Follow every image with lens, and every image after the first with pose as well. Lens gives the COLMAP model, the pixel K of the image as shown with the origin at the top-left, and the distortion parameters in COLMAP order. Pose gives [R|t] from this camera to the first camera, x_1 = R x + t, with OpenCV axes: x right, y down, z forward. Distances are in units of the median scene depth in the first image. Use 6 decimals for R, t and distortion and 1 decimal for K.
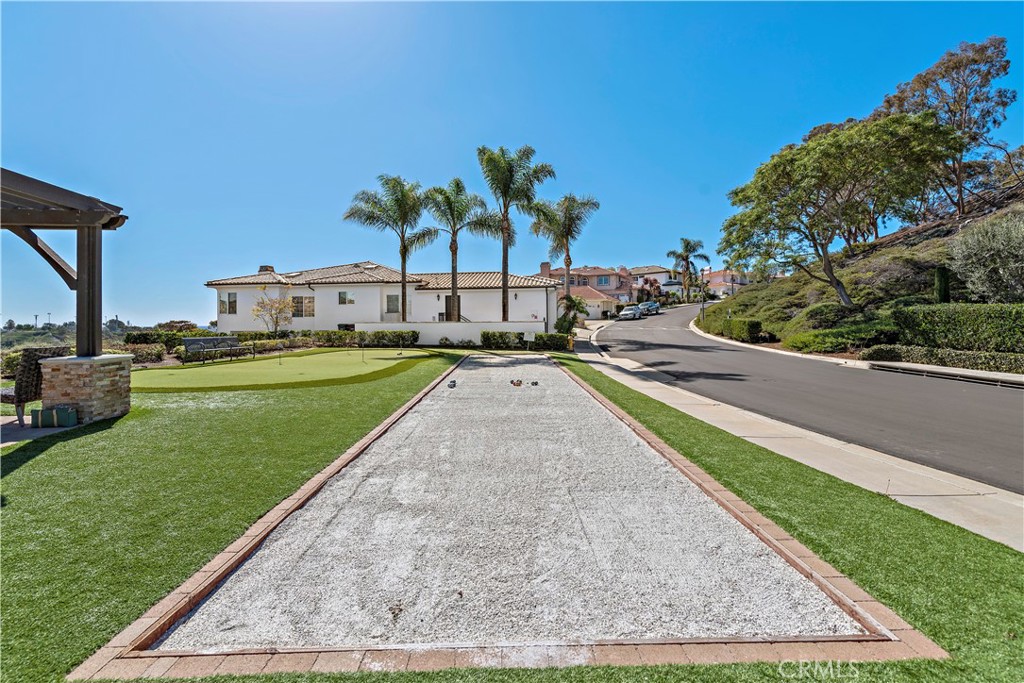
lens RADIAL K [[403.4, 0, 510.1], [0, 403.4, 325.6], [0, 0, 1]] dist [0.012043, -0.000286]
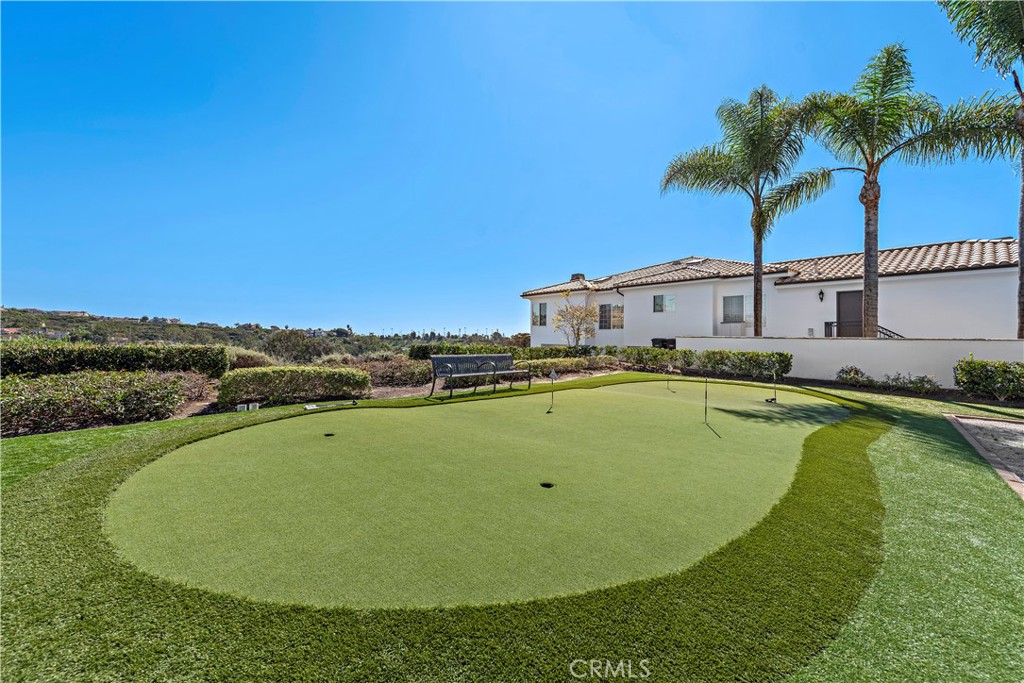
lens RADIAL K [[399.5, 0, 512.0], [0, 399.5, 341.5], [0, 0, 1]] dist [-0.015932, -0.000155]
pose [[0.742039, 0.022290, -0.669986, -0.138530], [-0.019447, 0.999742, 0.011722, -0.002055], [0.670074, 0.004331, 0.742282, 0.314253]]
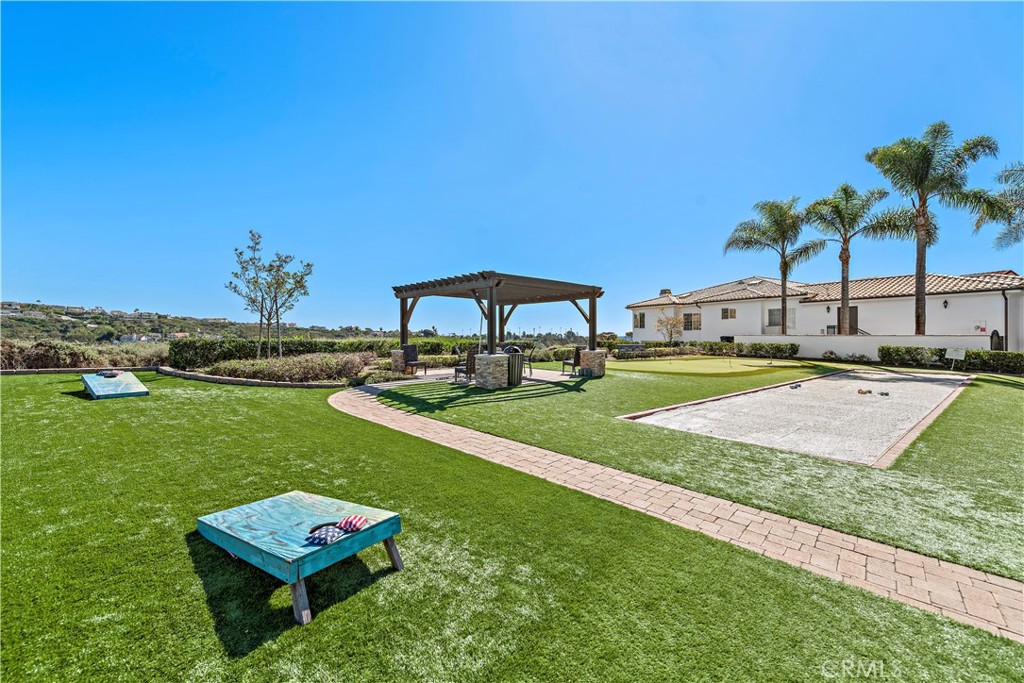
lens RADIAL K [[403.4, 0, 510.1], [0, 403.4, 325.6], [0, 0, 1]] dist [0.012043, -0.000286]
pose [[0.609596, -0.012966, -0.792606, 0.140145], [-0.008368, 0.999705, -0.022790, -0.003141], [0.792668, 0.020525, 0.609308, -0.207383]]
